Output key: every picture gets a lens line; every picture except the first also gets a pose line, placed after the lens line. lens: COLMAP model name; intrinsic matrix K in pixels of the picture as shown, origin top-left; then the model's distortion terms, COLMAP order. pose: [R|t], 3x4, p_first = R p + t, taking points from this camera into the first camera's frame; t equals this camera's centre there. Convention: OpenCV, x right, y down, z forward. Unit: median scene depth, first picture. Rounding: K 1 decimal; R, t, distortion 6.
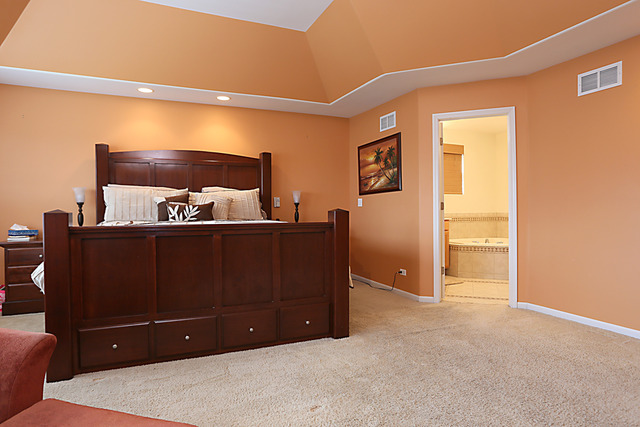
lens RADIAL K [[388.6, 0, 319.9], [0, 388.6, 210.2], [0, 0, 1]] dist [-0.006603, -0.000043]
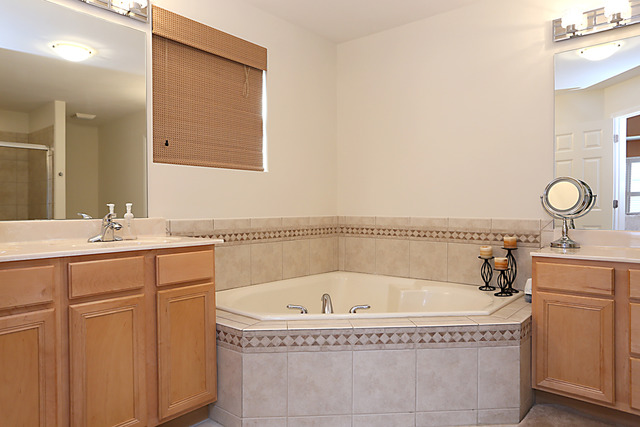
lens RADIAL K [[431.8, 0, 320.0], [0, 431.8, 211.7], [0, 0, 1]] dist [0.006906, 0.000061]
pose [[0.901463, -0.005371, 0.432822, 0.189895], [0.002485, 0.999971, 0.007235, -0.002556], [-0.432848, -0.005447, 0.901450, 0.480715]]
